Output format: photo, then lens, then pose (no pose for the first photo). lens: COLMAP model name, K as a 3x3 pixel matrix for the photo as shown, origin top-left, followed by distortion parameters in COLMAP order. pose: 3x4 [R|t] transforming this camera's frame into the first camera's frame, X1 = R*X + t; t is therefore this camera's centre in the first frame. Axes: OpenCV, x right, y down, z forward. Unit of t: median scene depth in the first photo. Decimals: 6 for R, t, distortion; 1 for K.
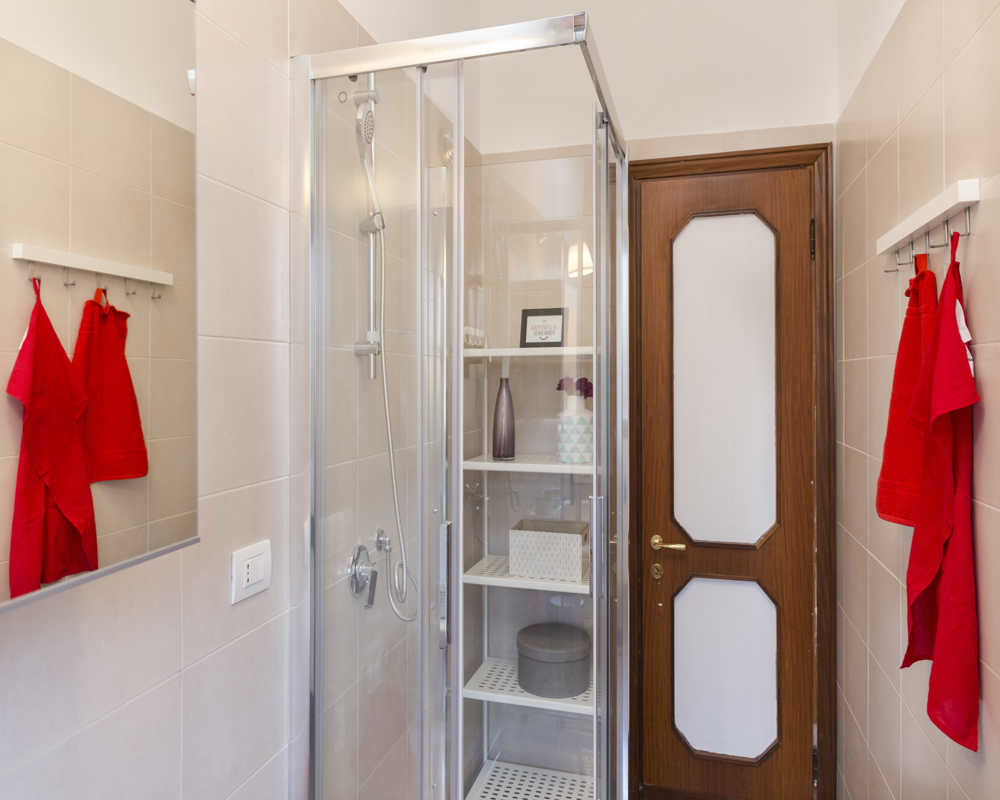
lens RADIAL K [[677.8, 0, 496.4], [0, 677.8, 394.0], [0, 0, 1]] dist [-0.003868, -0.015860]
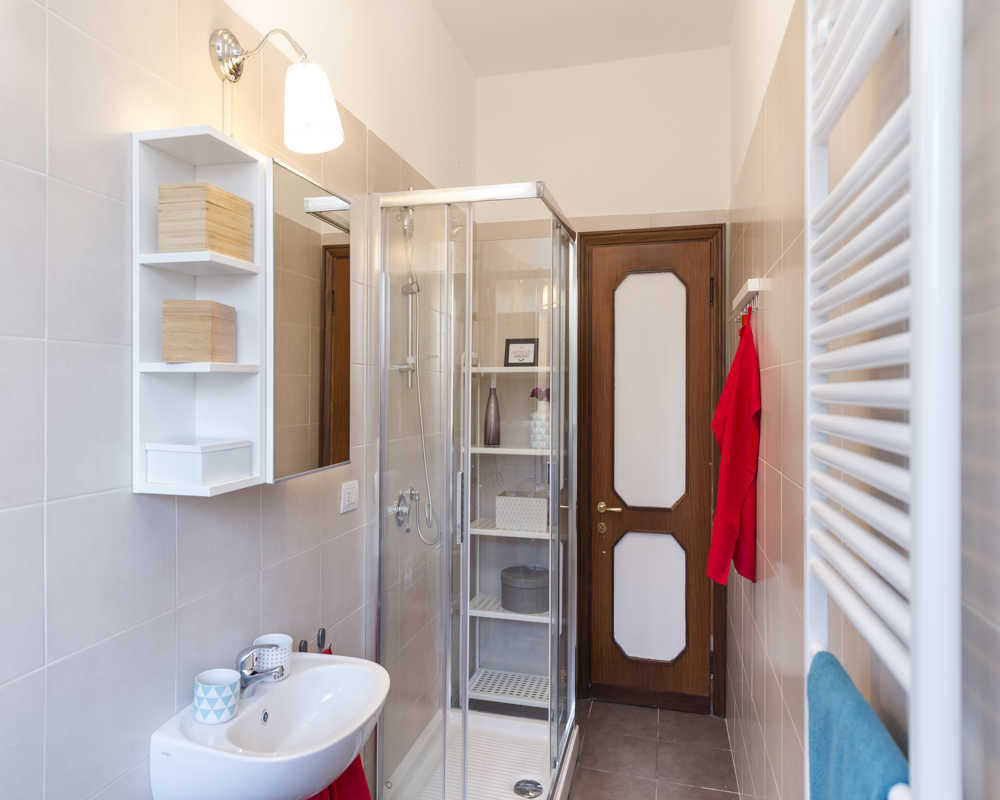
lens RADIAL K [[677.8, 0, 500.5], [0, 677.8, 398.1], [0, 0, 1]] dist [-0.003868, -0.015860]
pose [[0.999469, 0.006466, 0.031950, -0.017146], [-0.006036, 0.999890, -0.013545, 0.015945], [-0.032034, 0.013345, 0.999398, -0.399366]]
